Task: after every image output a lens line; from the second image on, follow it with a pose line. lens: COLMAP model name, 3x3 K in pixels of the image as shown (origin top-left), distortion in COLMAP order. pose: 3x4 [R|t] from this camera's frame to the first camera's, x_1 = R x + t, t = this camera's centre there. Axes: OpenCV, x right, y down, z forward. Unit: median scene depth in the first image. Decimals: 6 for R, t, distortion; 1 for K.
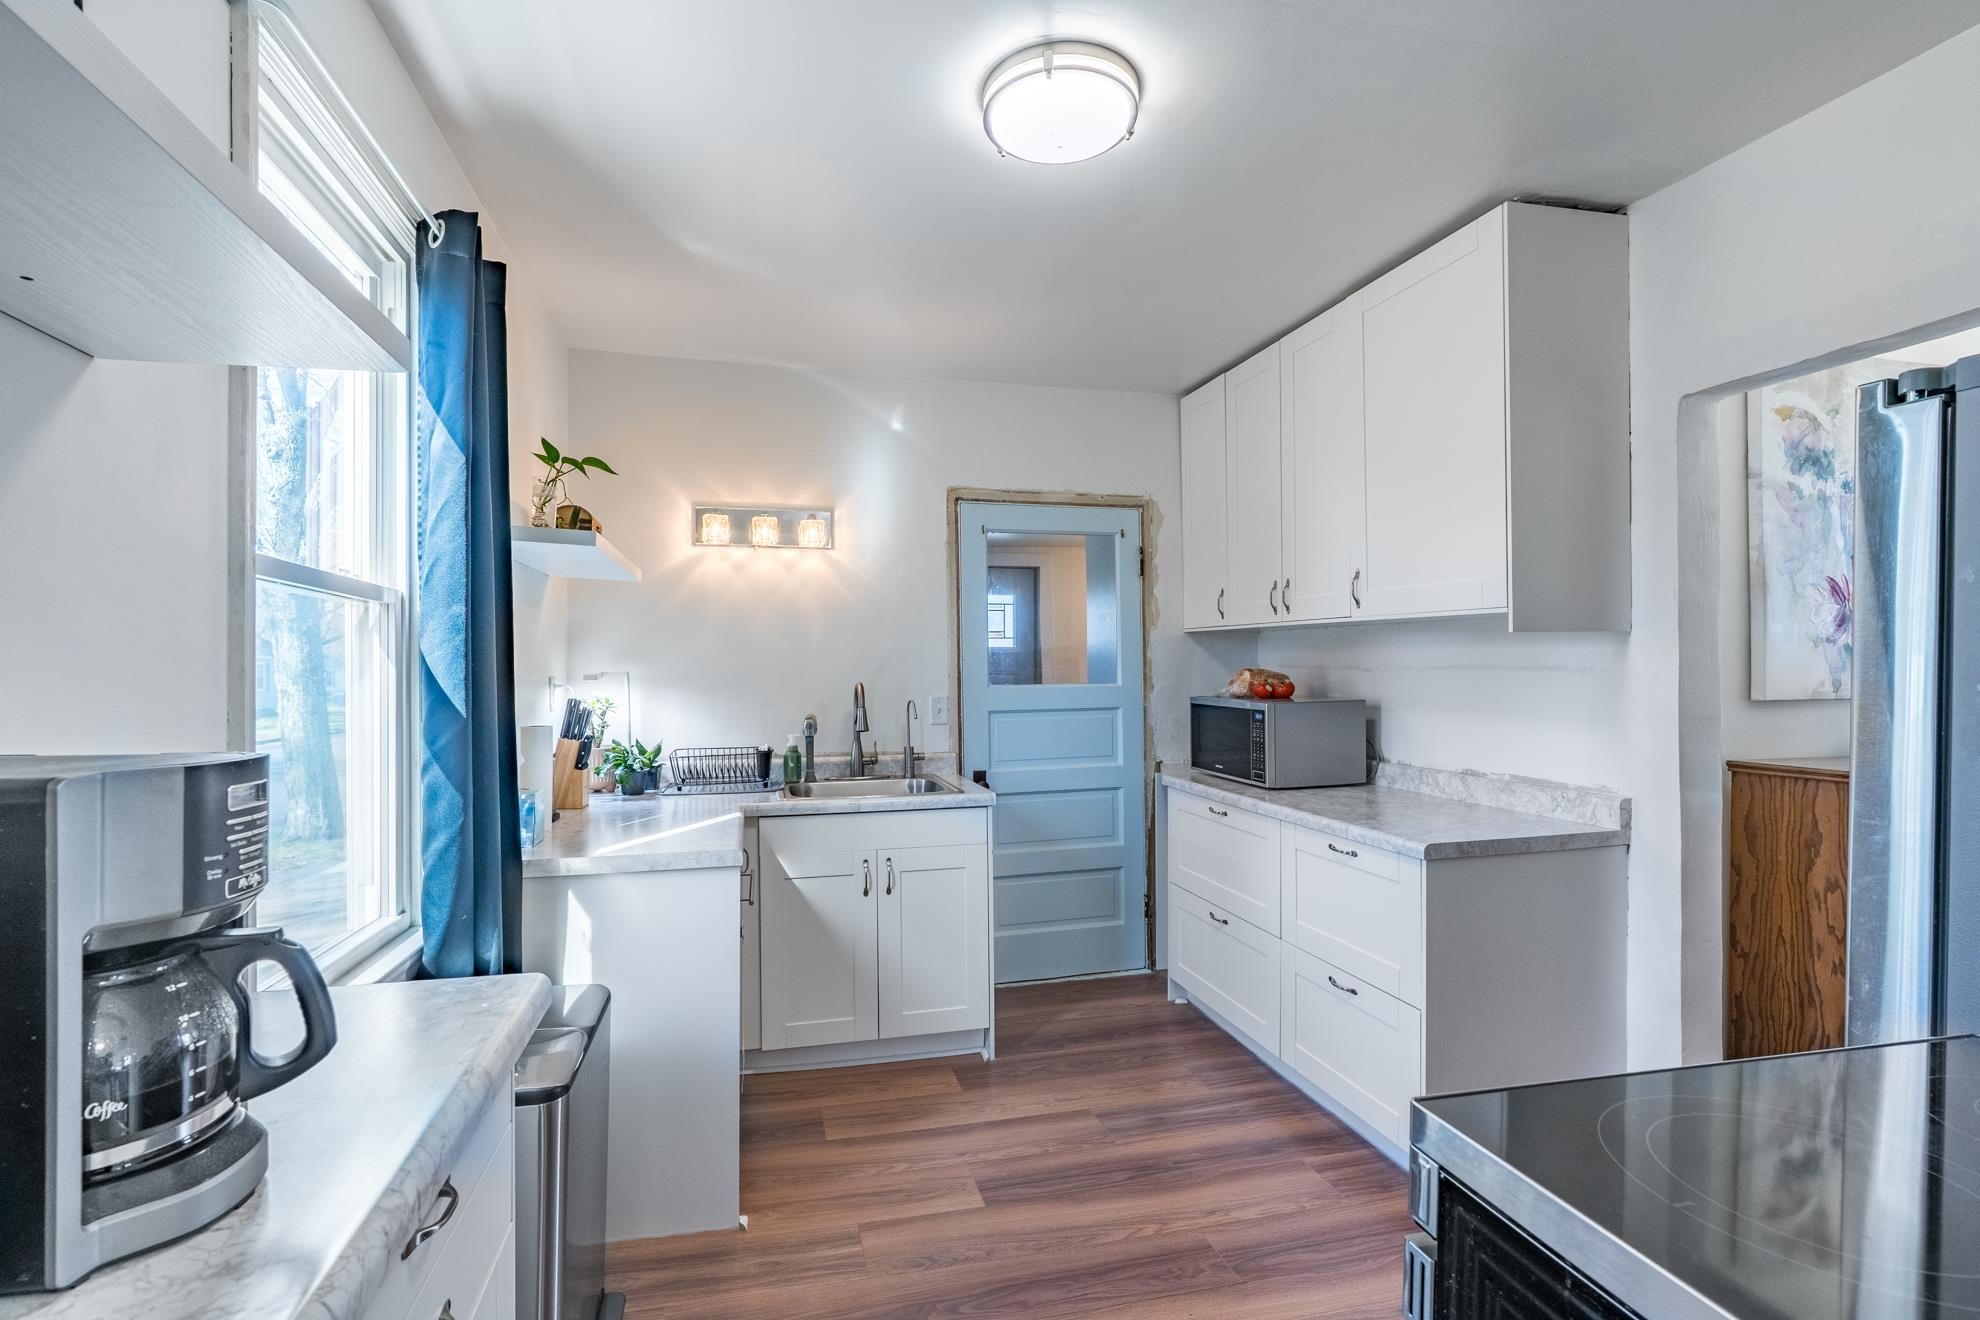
lens RADIAL K [[903.7, 0, 972.7], [0, 903.7, 670.3], [0, 0, 1]] dist [-0.013647, 0.006489]
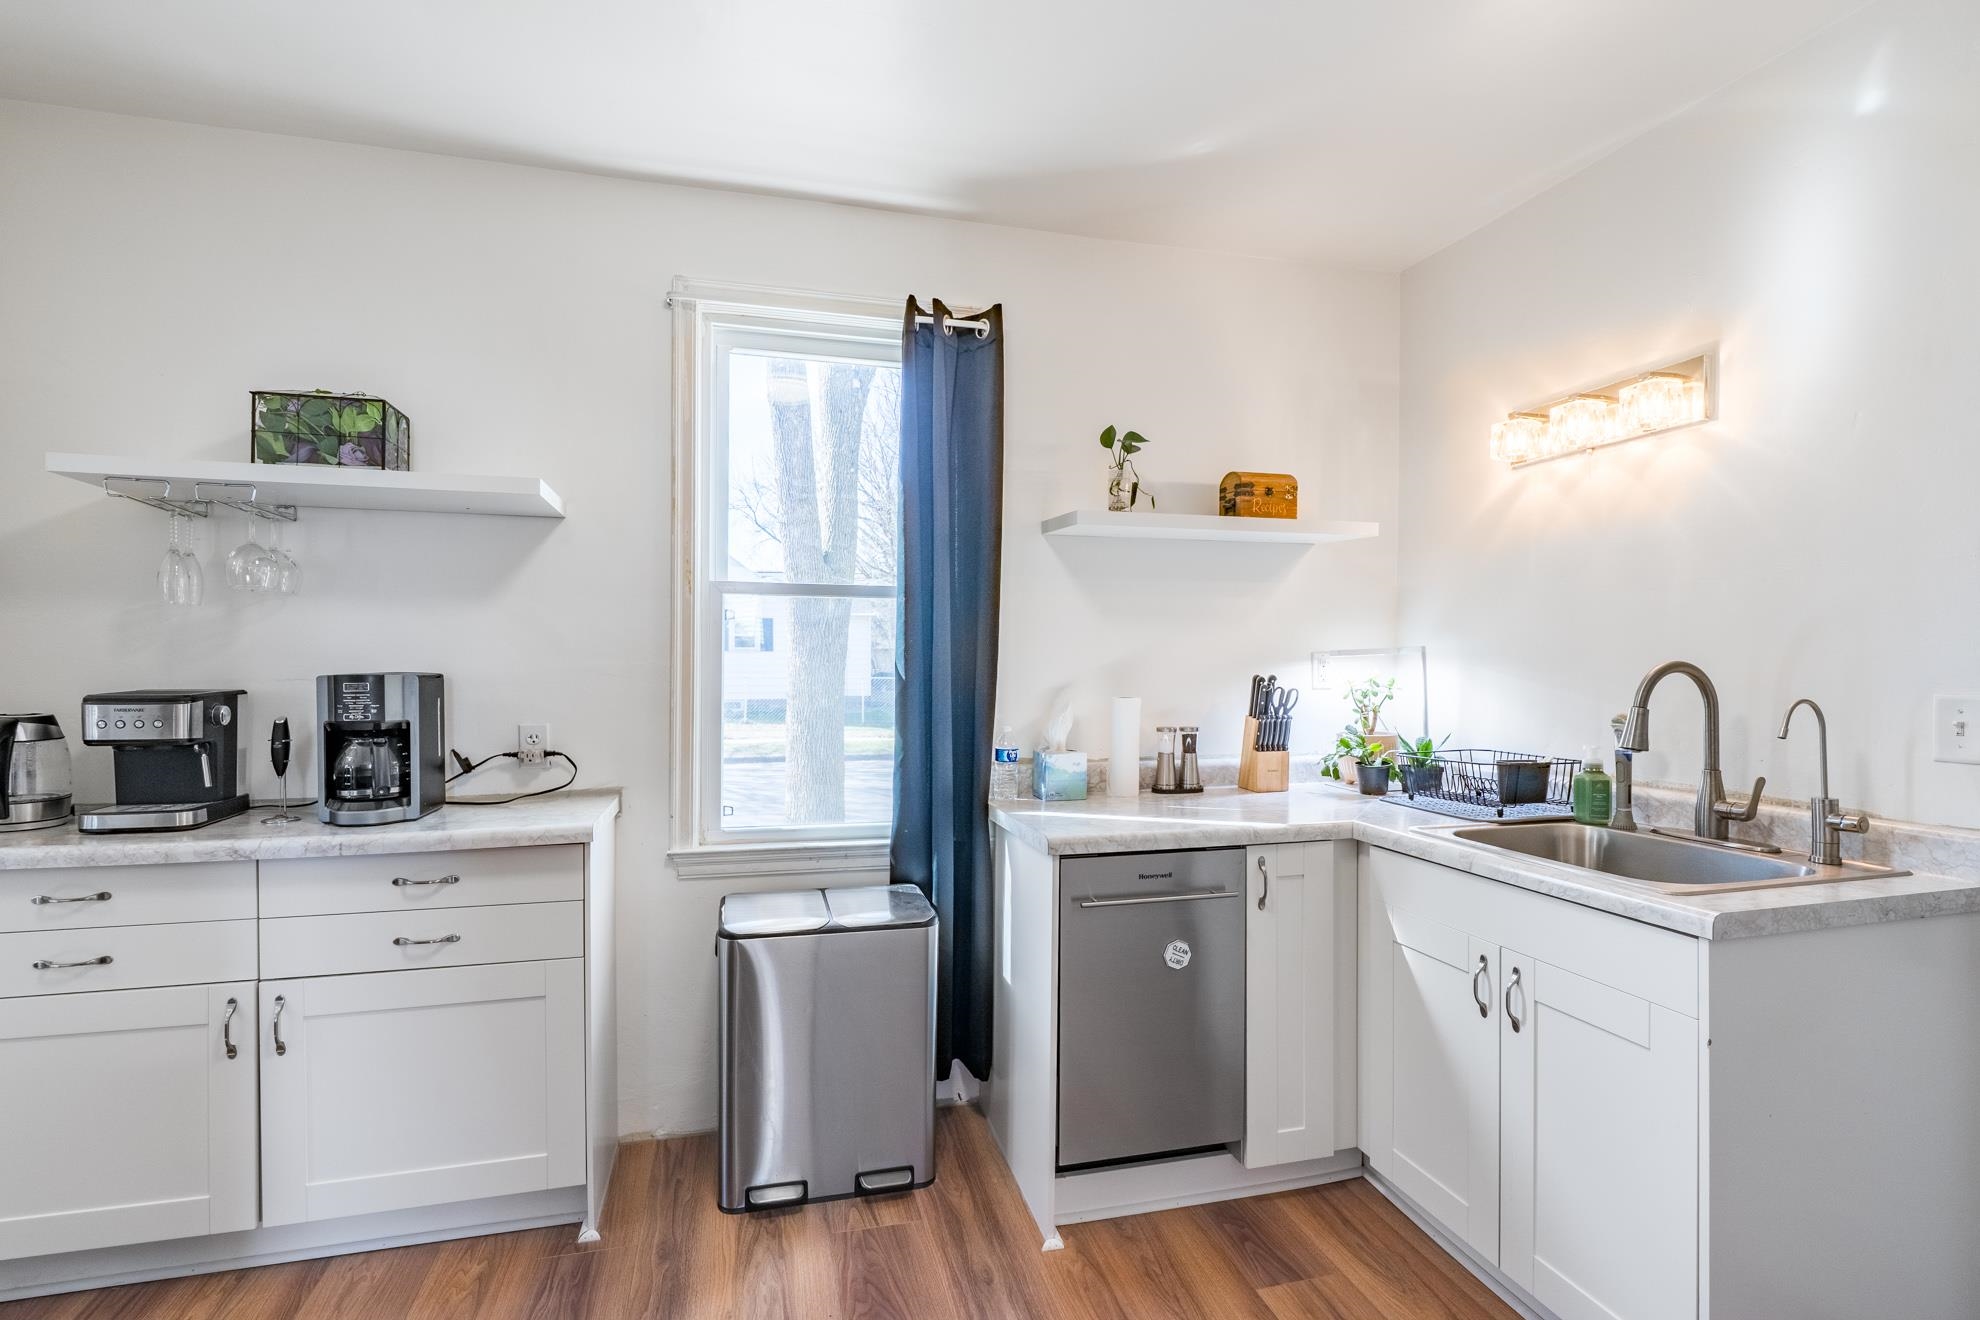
lens RADIAL K [[903.7, 0, 986.3], [0, 903.7, 667.6], [0, 0, 1]] dist [-0.013647, 0.006489]
pose [[0.007199, 0.012355, -0.999898, 0.503794], [0.004616, 0.999913, 0.012388, 0.010842], [0.999963, -0.004704, 0.007141, 0.713704]]
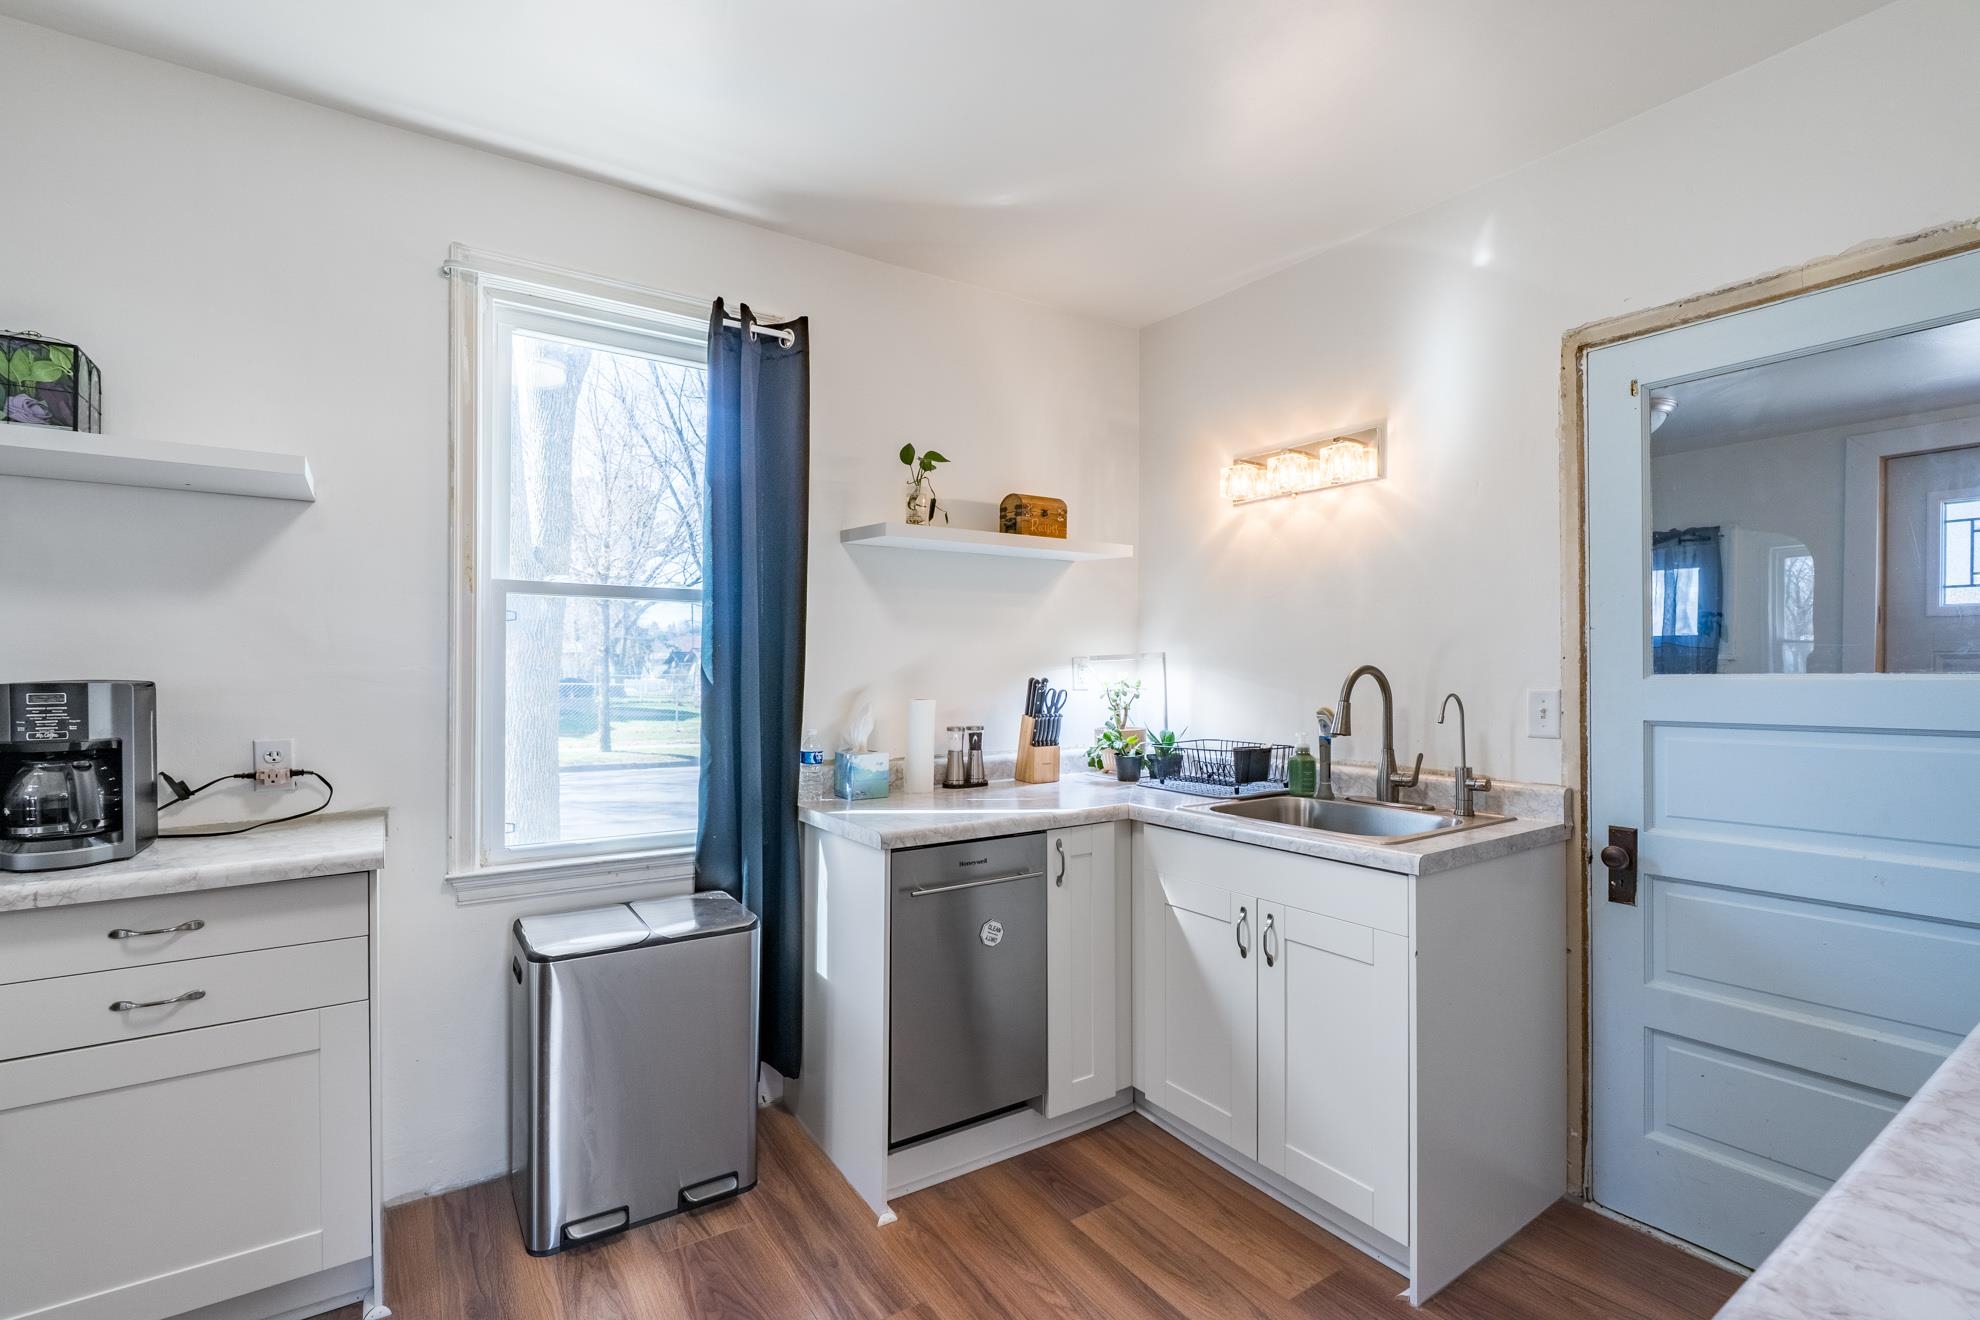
lens RADIAL K [[903.7, 0, 972.3], [0, 903.7, 667.4], [0, 0, 1]] dist [-0.013647, 0.006489]
pose [[0.331942, 0.007894, -0.943267, 0.526241], [0.003150, 0.999950, 0.009477, 0.009327], [0.943294, -0.006117, 0.331901, 0.591956]]
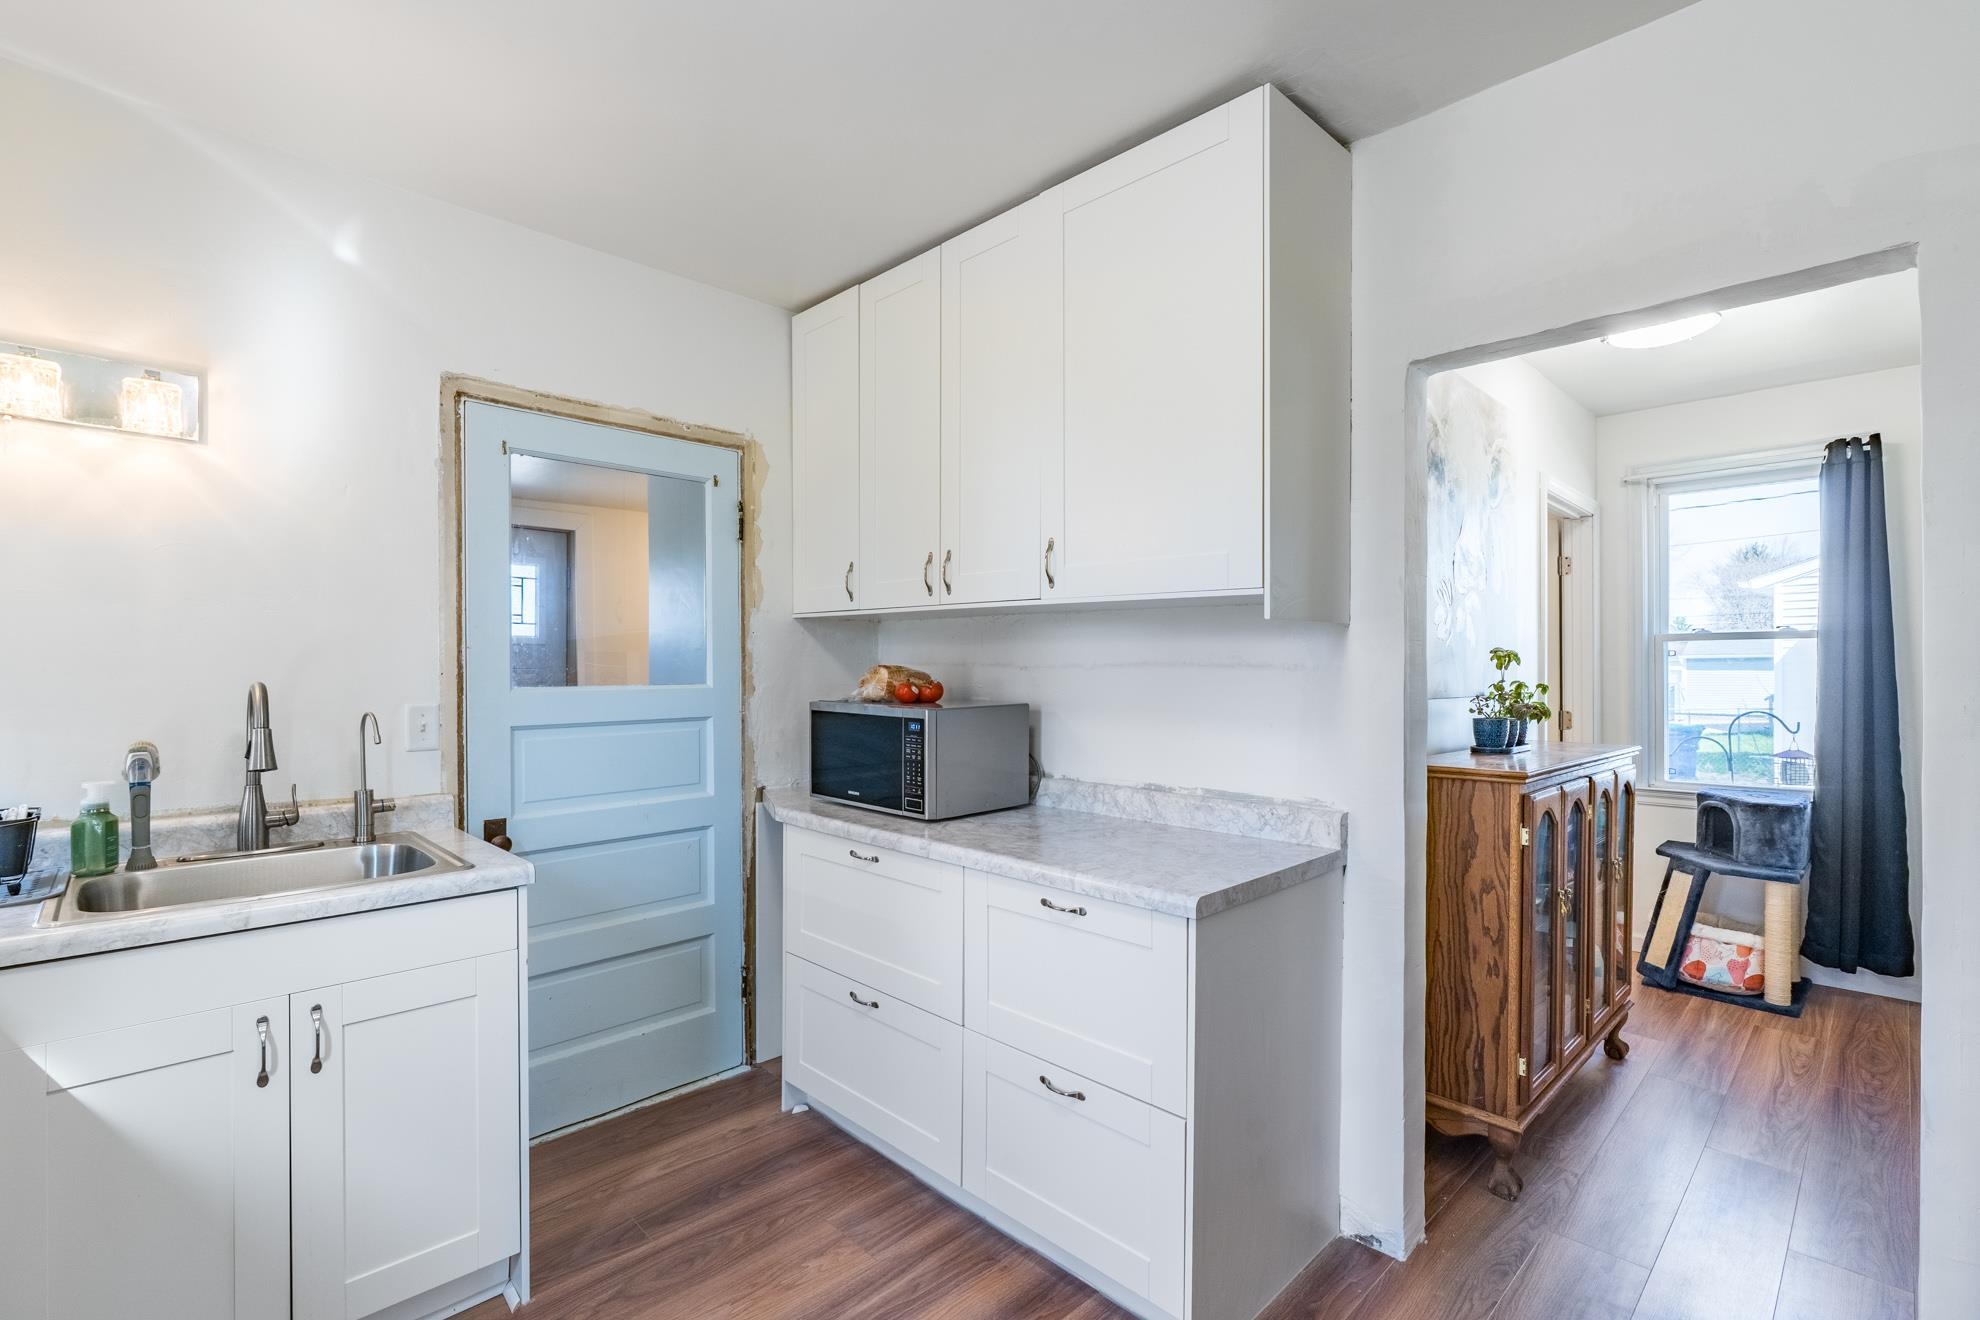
lens RADIAL K [[903.7, 0, 982.1], [0, 903.7, 668.6], [0, 0, 1]] dist [-0.013647, 0.006489]
pose [[0.862998, 0.007992, 0.505144, -0.024028], [-0.005805, 0.999966, -0.005904, 0.006953], [-0.505174, 0.002163, 0.863015, 0.358608]]
